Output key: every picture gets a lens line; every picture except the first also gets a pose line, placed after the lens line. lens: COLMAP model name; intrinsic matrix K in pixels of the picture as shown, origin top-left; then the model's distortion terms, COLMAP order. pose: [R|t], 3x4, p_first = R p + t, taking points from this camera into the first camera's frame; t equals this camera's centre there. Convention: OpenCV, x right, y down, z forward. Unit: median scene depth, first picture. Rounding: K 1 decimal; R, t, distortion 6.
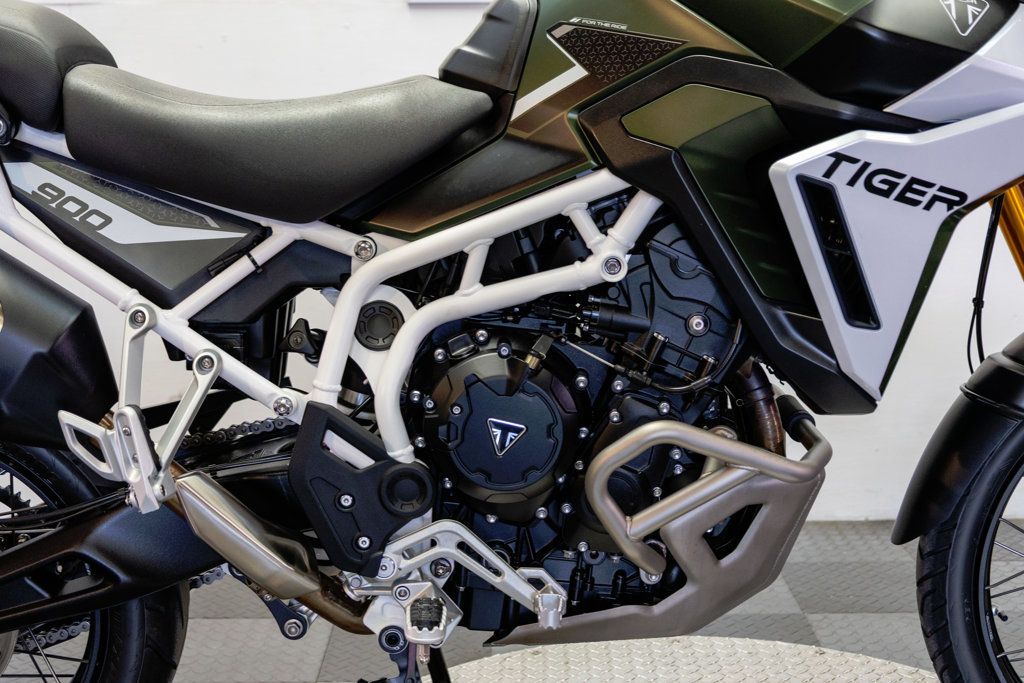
lens RADIAL K [[1423.7, 0, 520.2], [0, 1423.7, 333.8], [0, 0, 1]] dist [0.005813, 0.000000]
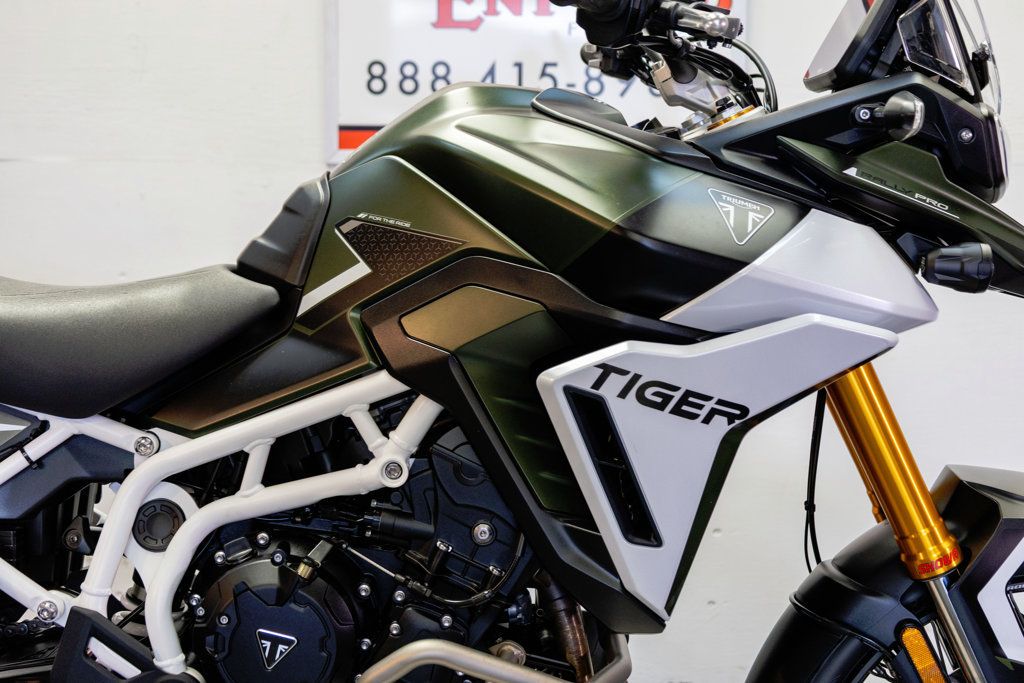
lens RADIAL K [[1423.7, 0, 511.1], [0, 1423.7, 343.3], [0, 0, 1]] dist [0.005813, 0.000000]
pose [[0.999477, 0.017579, -0.027126, 0.167537], [-0.019801, 0.996275, -0.083925, -0.053861], [0.025549, 0.084418, 0.996103, 0.041467]]
